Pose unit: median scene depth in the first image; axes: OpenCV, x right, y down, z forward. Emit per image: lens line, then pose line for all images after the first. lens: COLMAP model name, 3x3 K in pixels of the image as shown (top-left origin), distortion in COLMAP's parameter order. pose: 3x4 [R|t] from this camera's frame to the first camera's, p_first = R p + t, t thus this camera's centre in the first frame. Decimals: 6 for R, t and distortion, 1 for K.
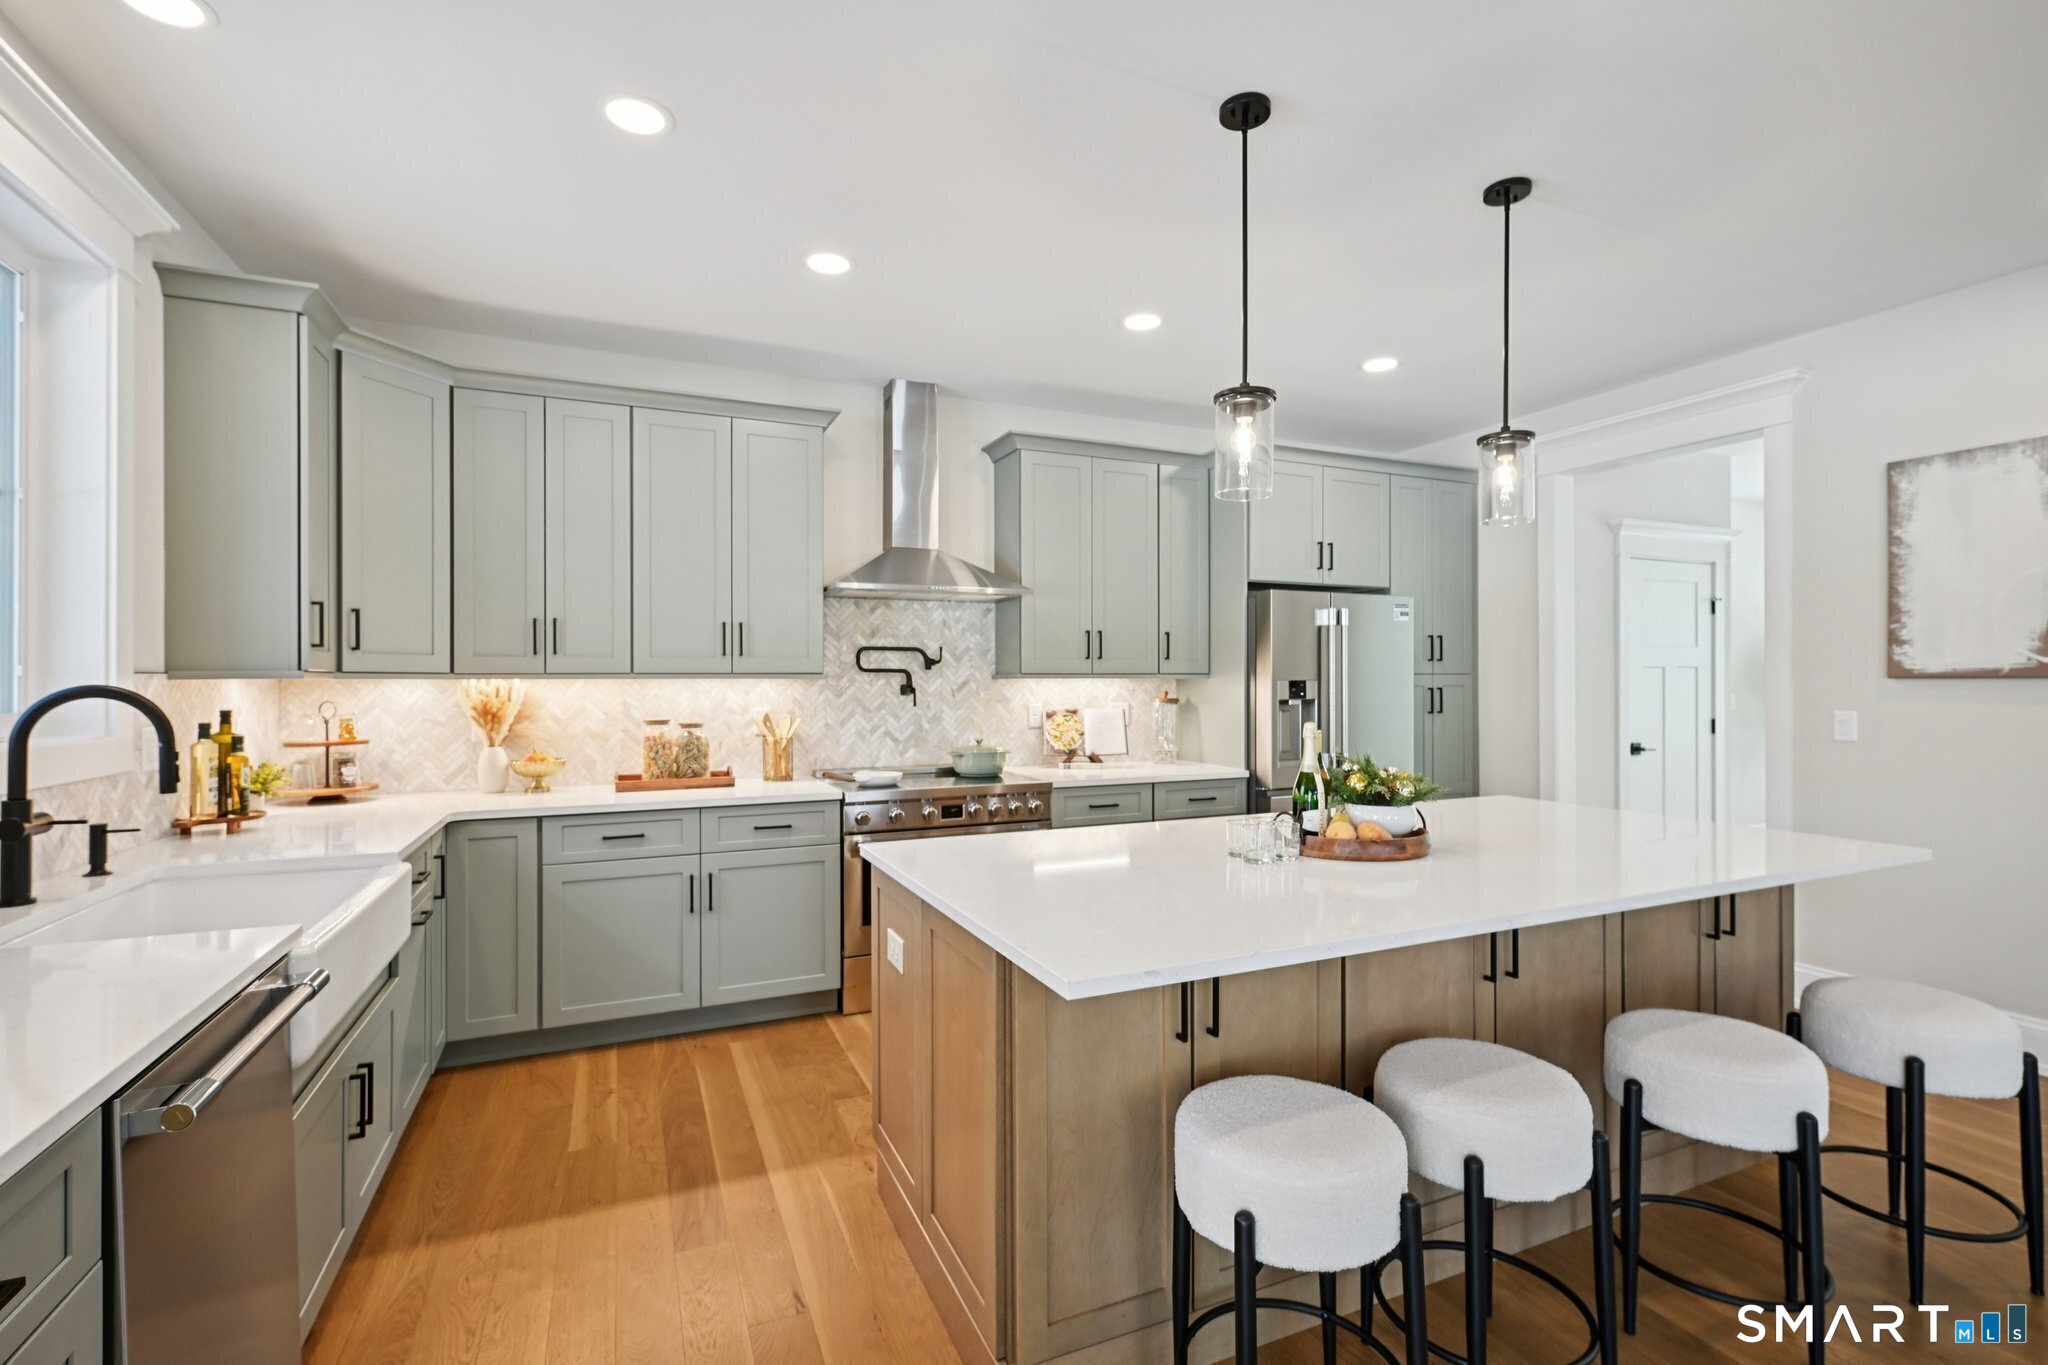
lens RADIAL K [[914.0, 0, 997.8], [0, 914.0, 683.3], [0, 0, 1]] dist [0.010838, 0.000600]
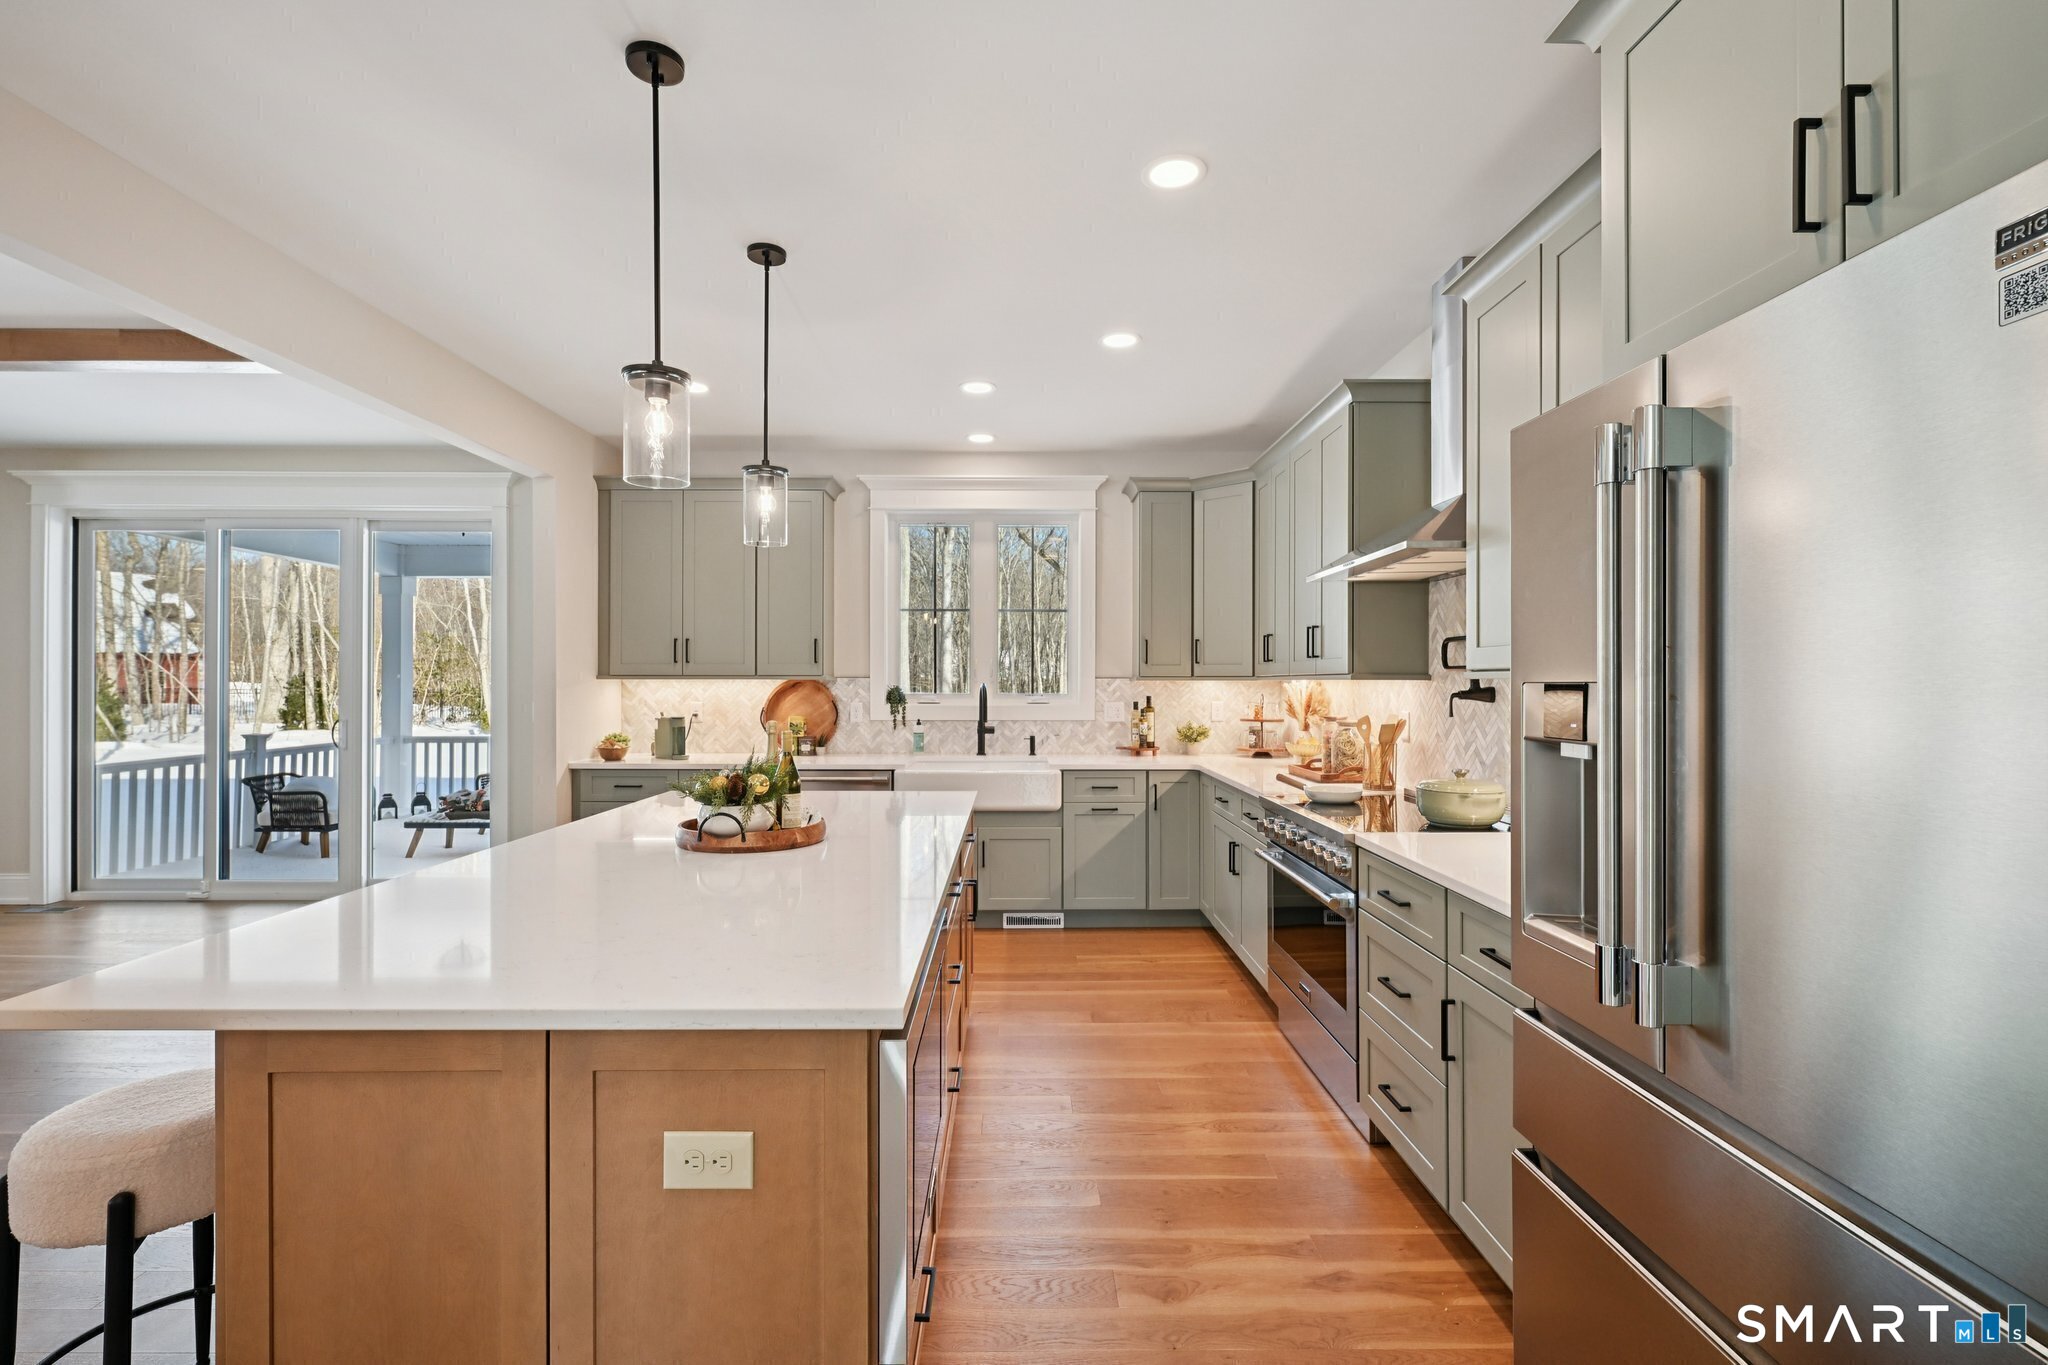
lens RADIAL K [[914.0, 0, 1031.4], [0, 914.0, 683.7], [0, 0, 1]] dist [0.010838, 0.000600]
pose [[-0.391642, 0.003197, -0.920112, 0.793466], [-0.000497, 0.999993, 0.003686, -0.003018], [0.920117, 0.001901, -0.391638, 1.107280]]
